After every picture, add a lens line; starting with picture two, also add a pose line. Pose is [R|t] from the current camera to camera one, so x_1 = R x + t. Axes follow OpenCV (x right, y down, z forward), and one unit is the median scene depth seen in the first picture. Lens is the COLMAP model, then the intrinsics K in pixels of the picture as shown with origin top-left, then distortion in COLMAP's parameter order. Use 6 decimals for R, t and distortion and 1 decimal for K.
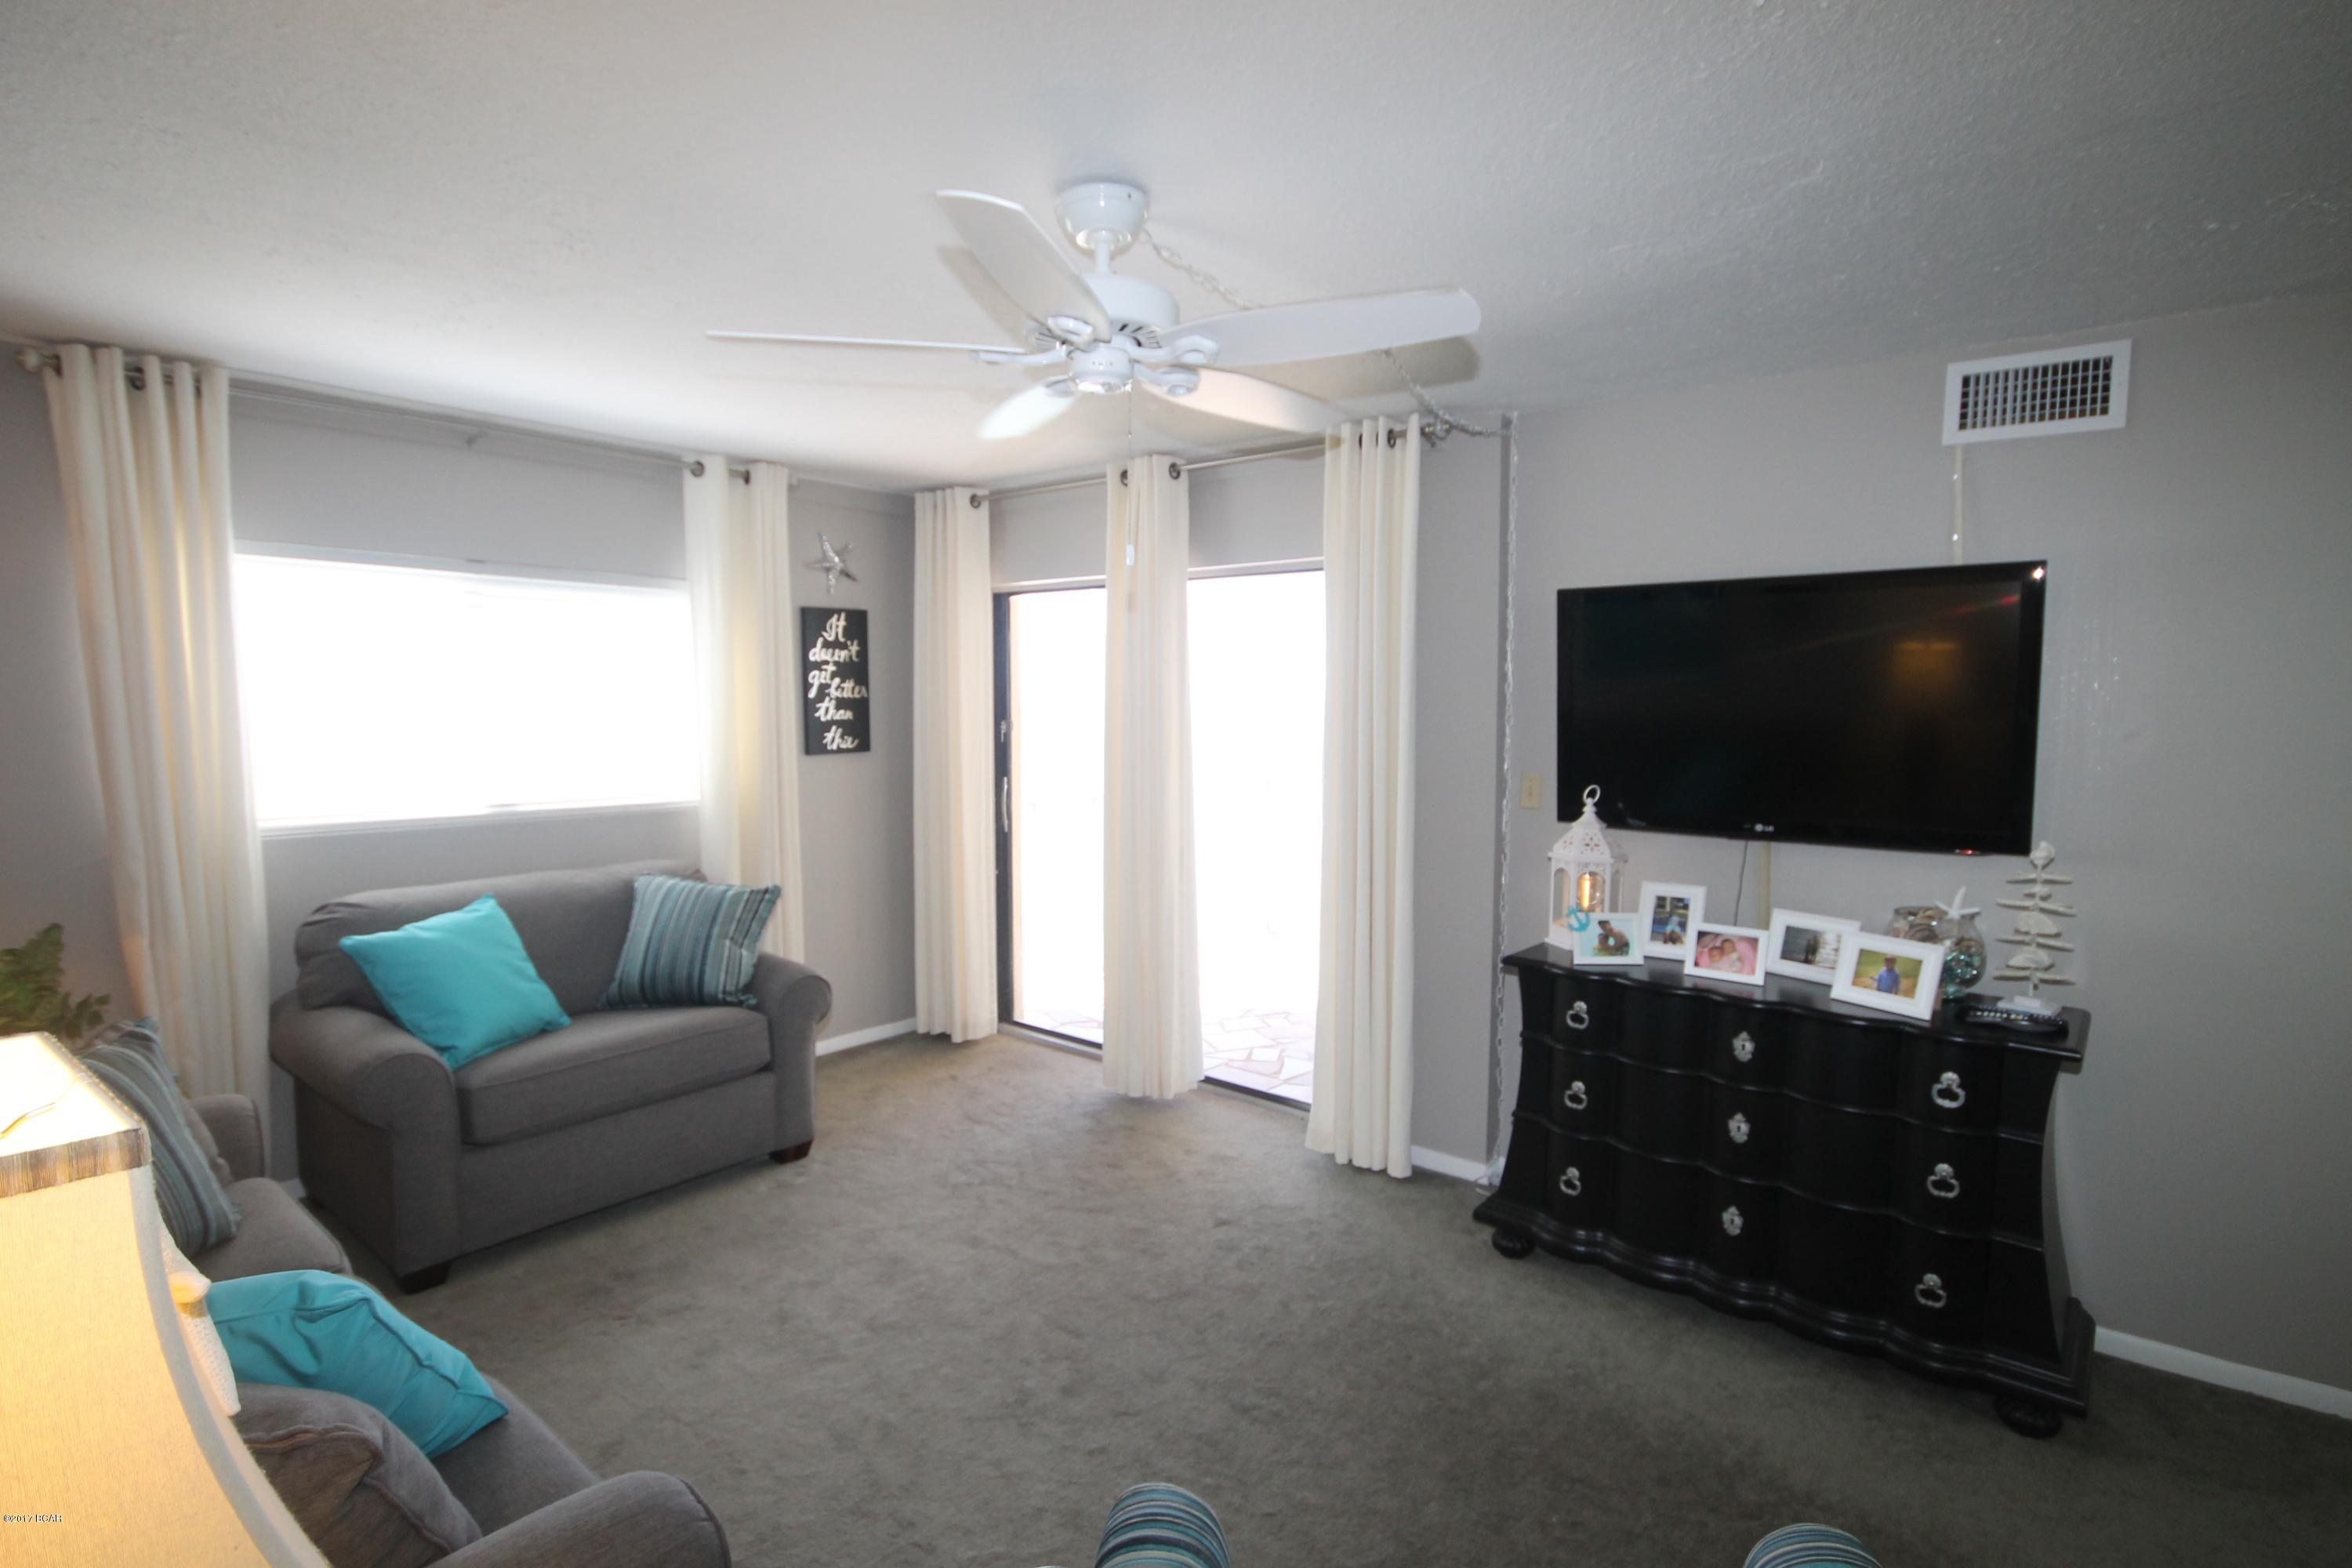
lens RADIAL K [[1144.1, 0, 1176.0], [0, 1144.1, 784.0], [0, 0, 1]] dist [-0.001697, -0.000393]
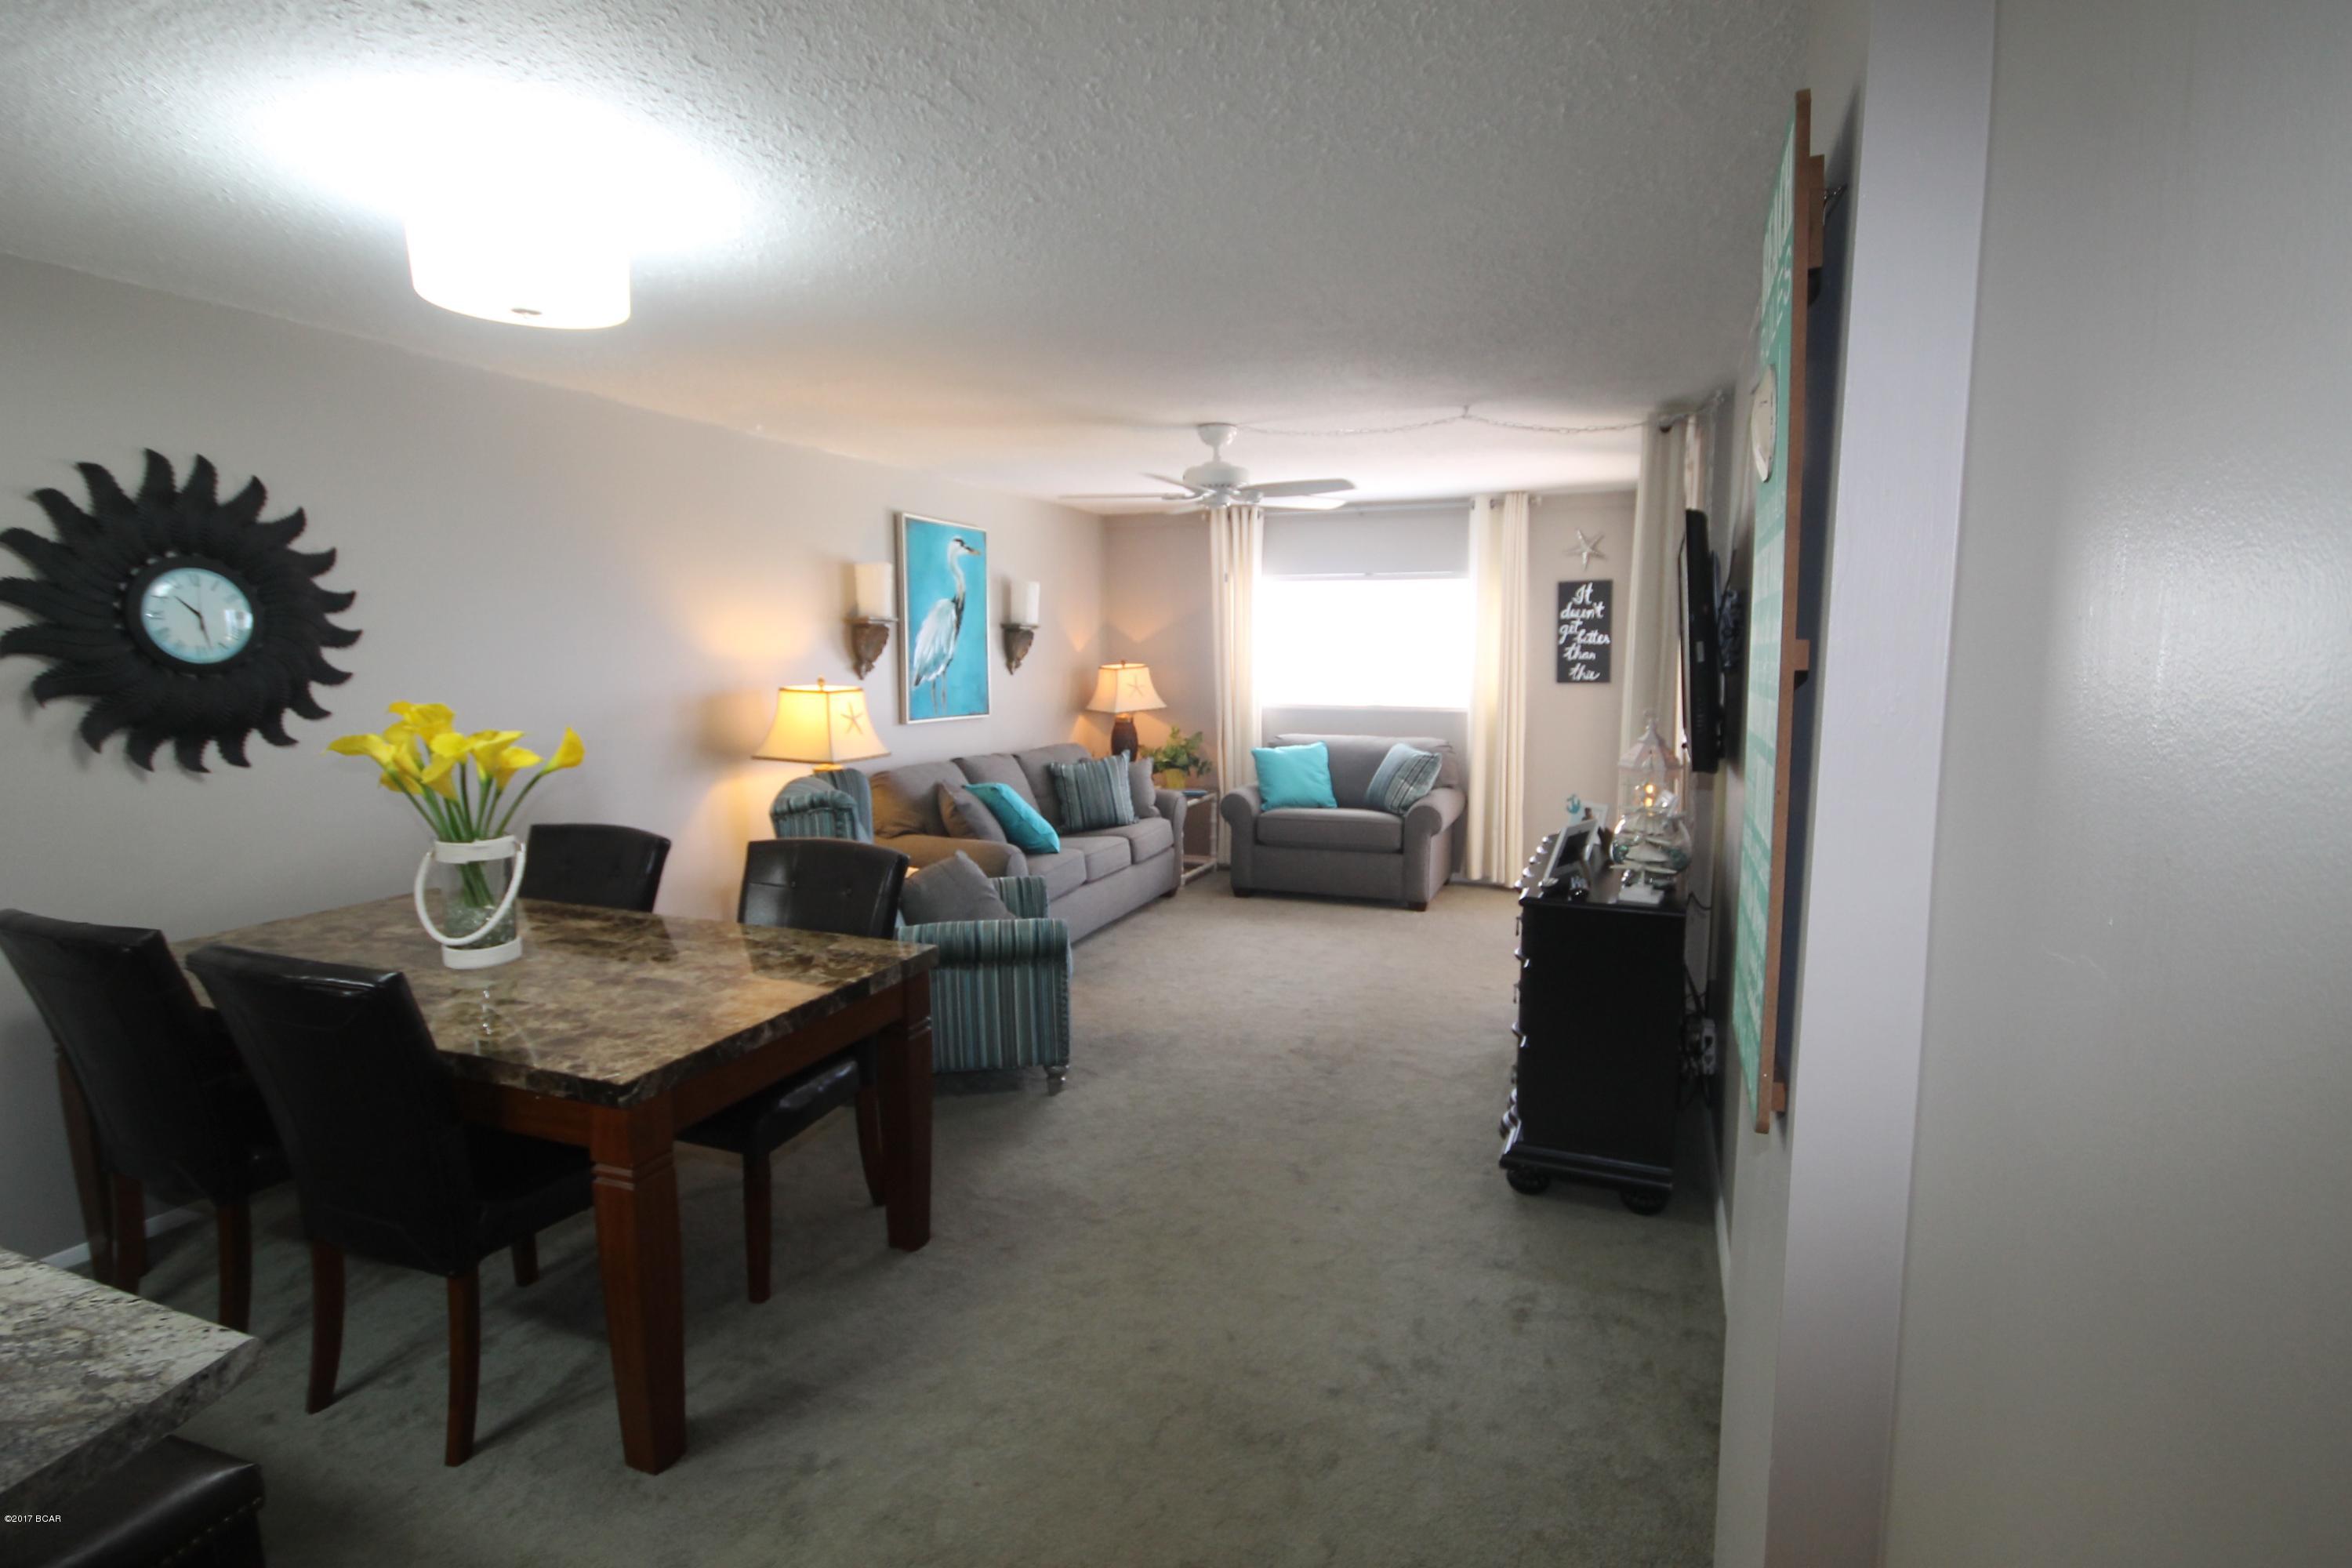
lens RADIAL K [[1129.8, 0, 1206.6], [0, 1129.8, 779.7], [0, 0, 1]] dist [-0.000975, 0.000672]
pose [[0.317078, 0.105496, -0.942514, 0.919414], [-0.068100, 0.993761, 0.088322, 0.000871], [0.945951, 0.036180, 0.322284, 0.108832]]
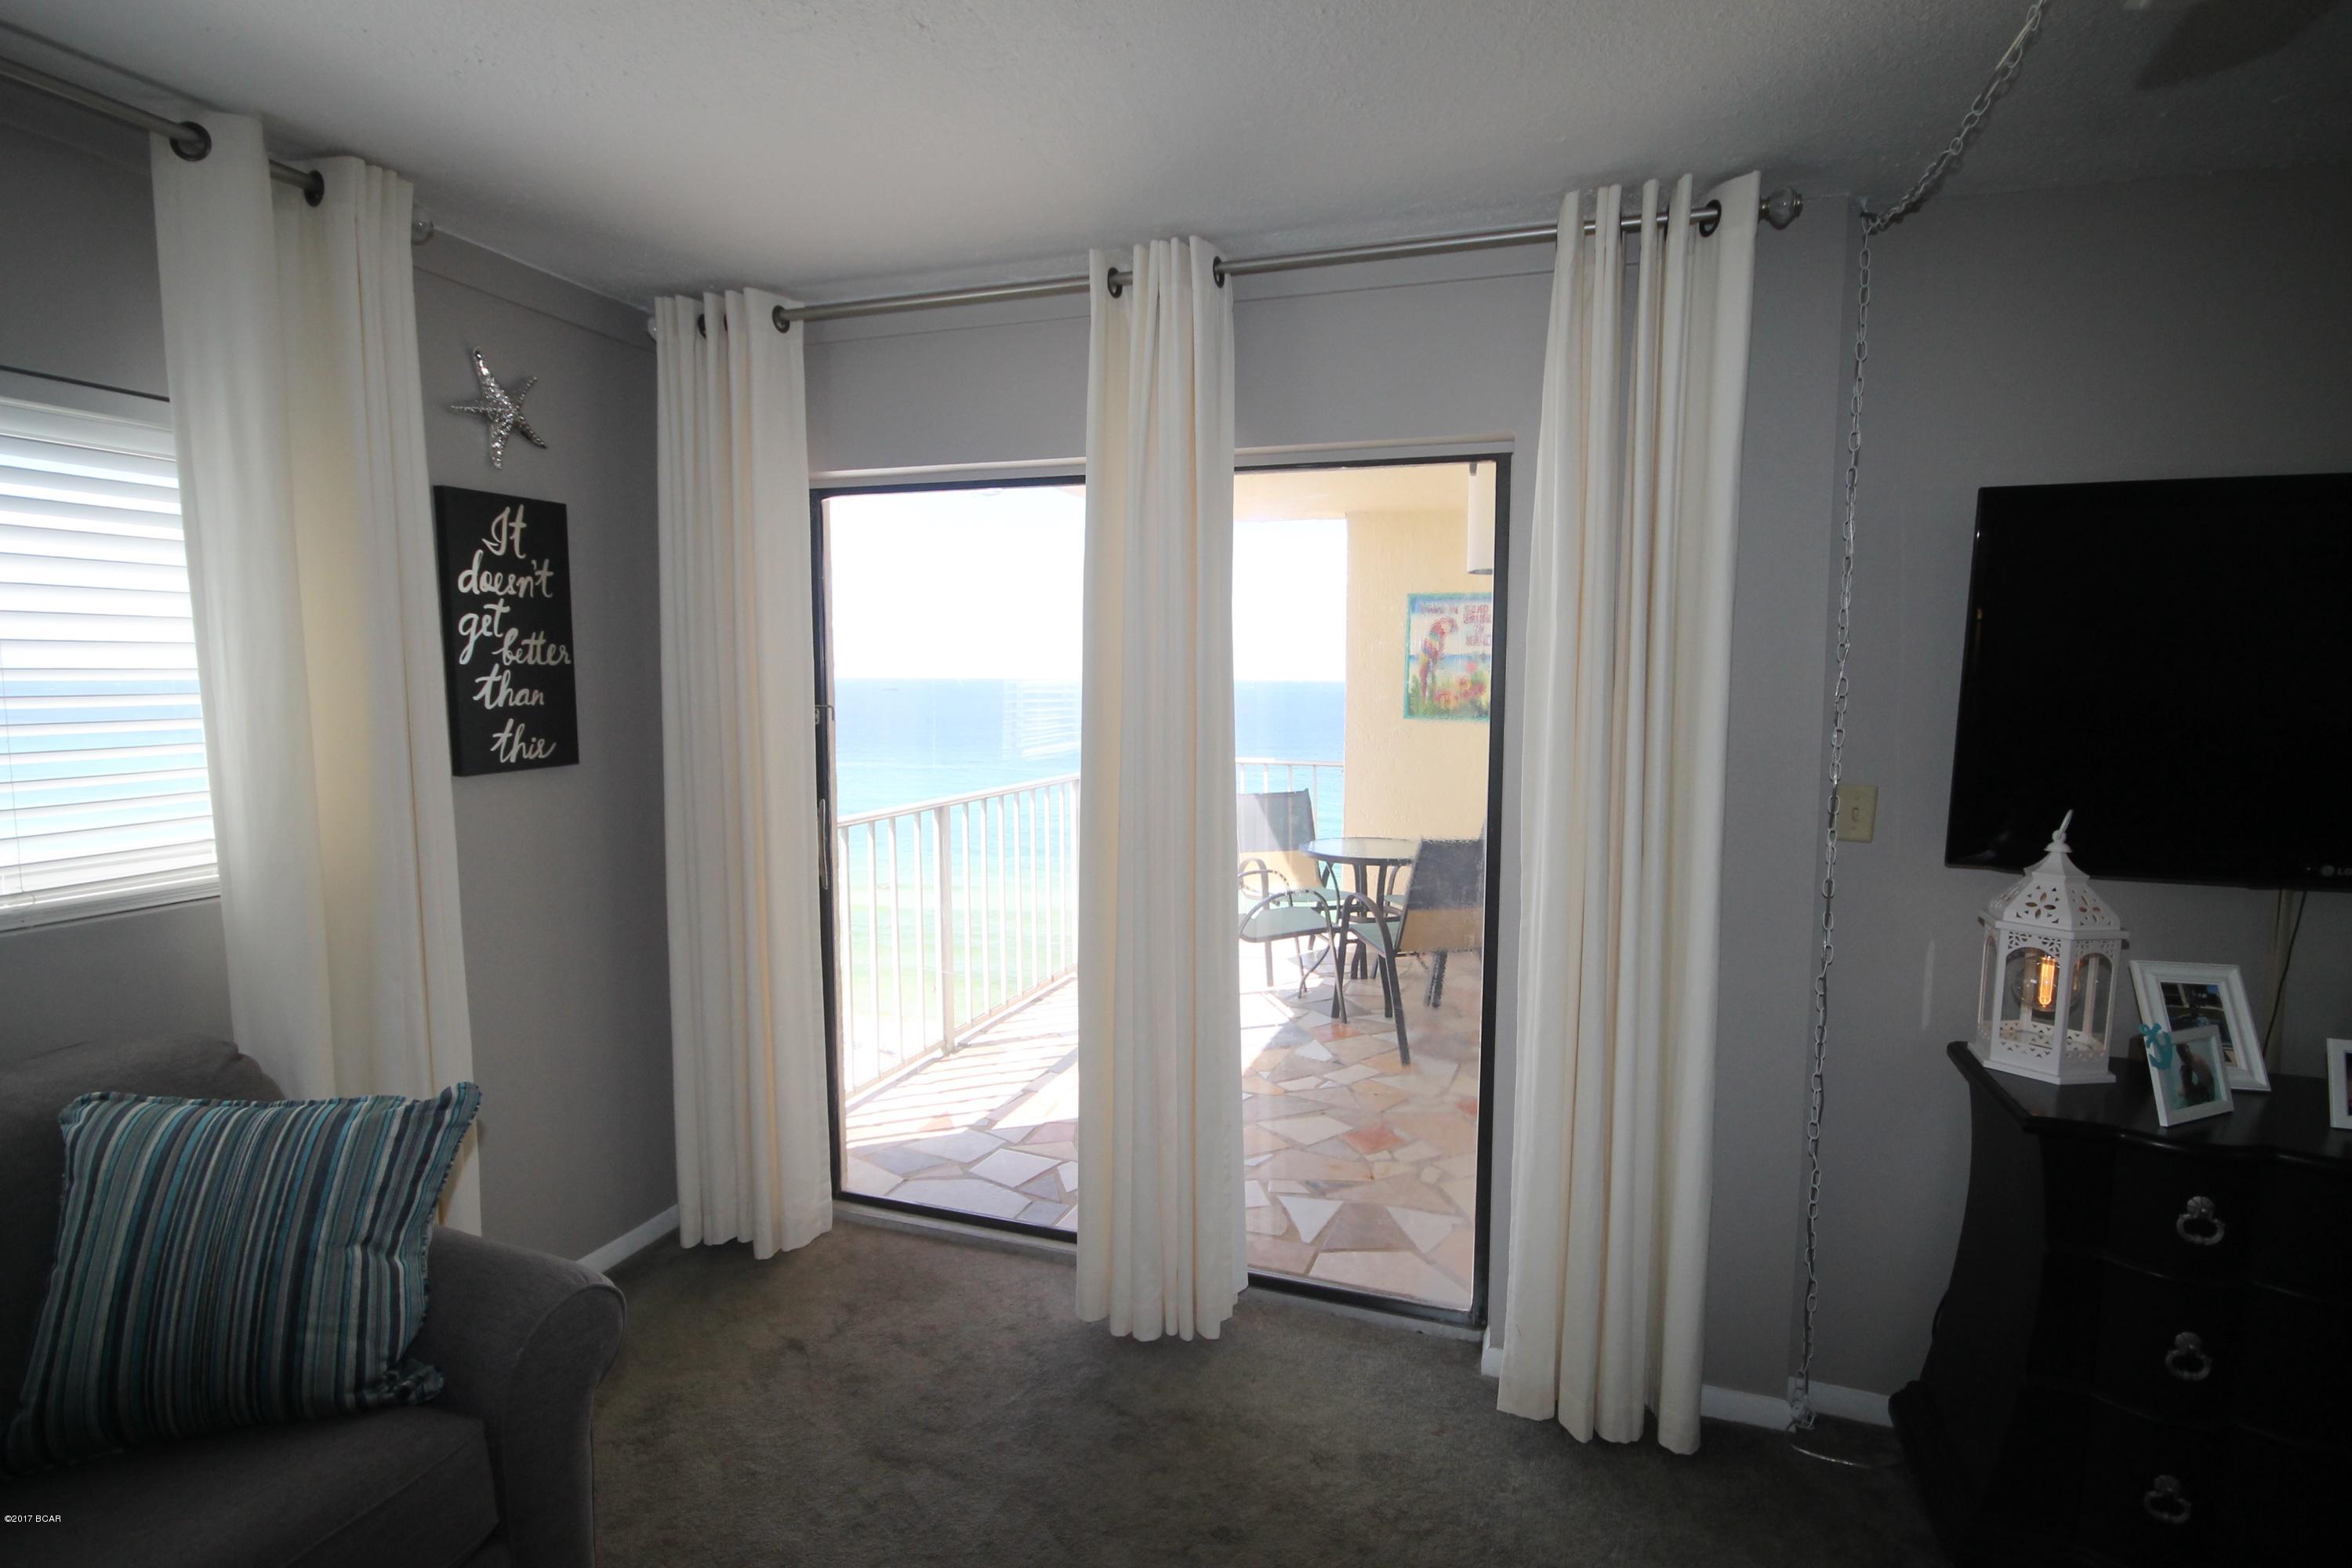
lens RADIAL K [[1138.4, 0, 1176.0], [0, 1138.4, 784.0], [0, 0, 1]] dist [0.027356, -0.019138]
pose [[0.936721, -0.032590, 0.348557, -0.199193], [0.024691, 0.999328, 0.027082, -0.027531], [-0.349206, -0.016762, 0.936896, 0.398806]]
